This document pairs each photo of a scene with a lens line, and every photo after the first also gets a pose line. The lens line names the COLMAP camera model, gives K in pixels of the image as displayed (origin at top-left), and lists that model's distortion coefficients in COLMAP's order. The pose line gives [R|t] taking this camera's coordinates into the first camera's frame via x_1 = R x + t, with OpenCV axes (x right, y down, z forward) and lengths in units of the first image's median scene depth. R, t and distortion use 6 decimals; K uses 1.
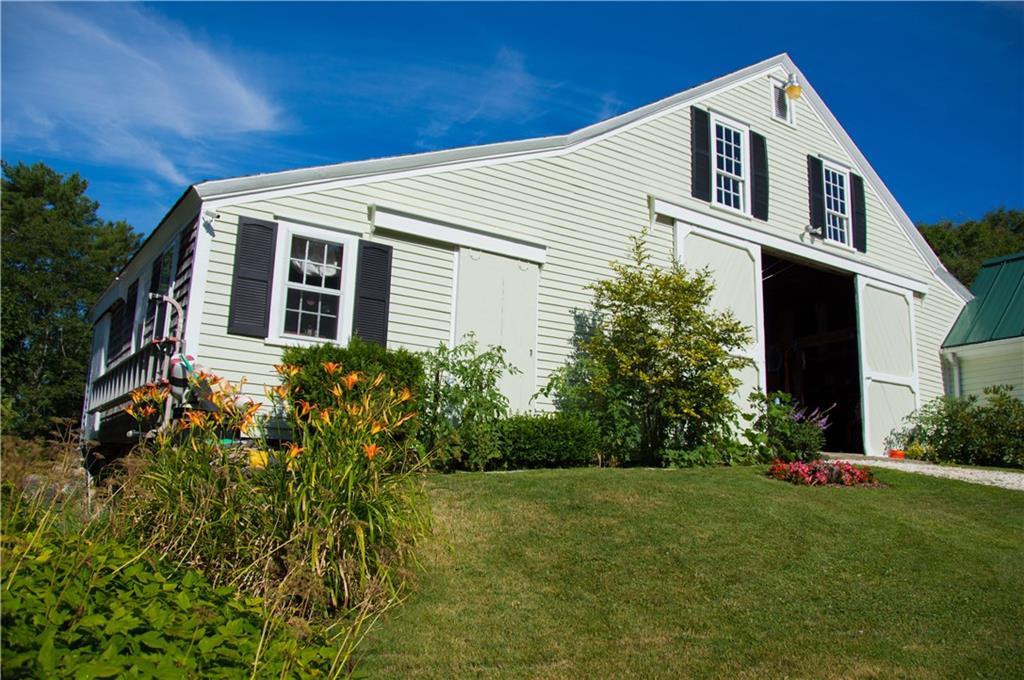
lens RADIAL K [[801.8, 0, 514.6], [0, 801.8, 332.0], [0, 0, 1]] dist [-0.079166, 0.009857]
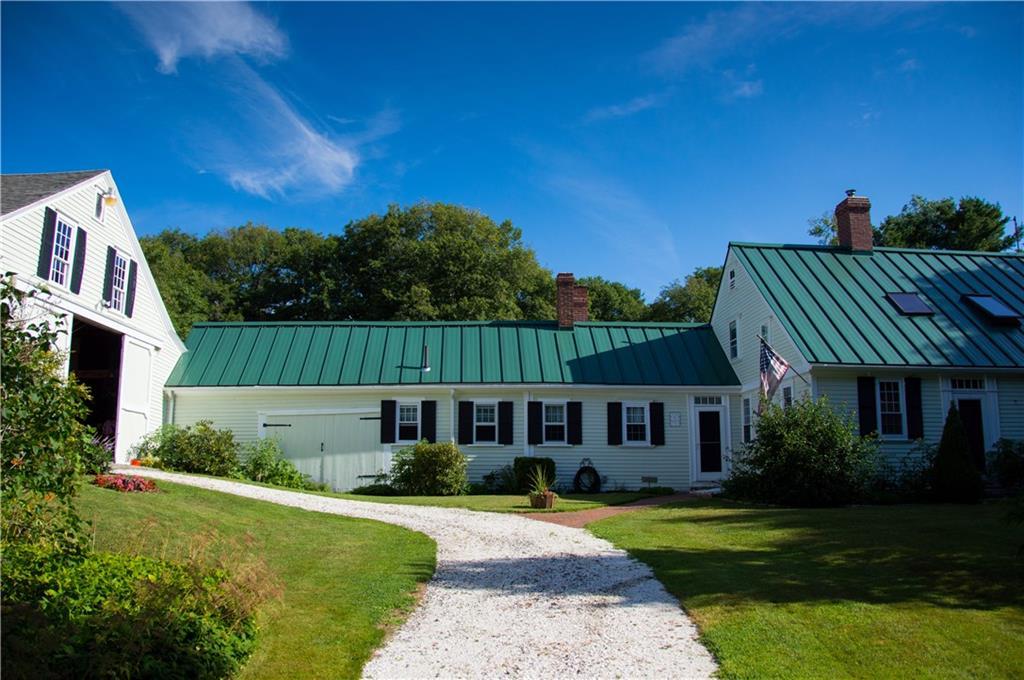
lens RADIAL K [[801.8, 0, 514.9], [0, 801.8, 340.6], [0, 0, 1]] dist [-0.079166, 0.009857]
pose [[0.527325, 0.116188, 0.841682, -0.394890], [-0.150104, 0.987764, -0.042311, -0.111944], [-0.836299, -0.104028, 0.538314, -0.351557]]
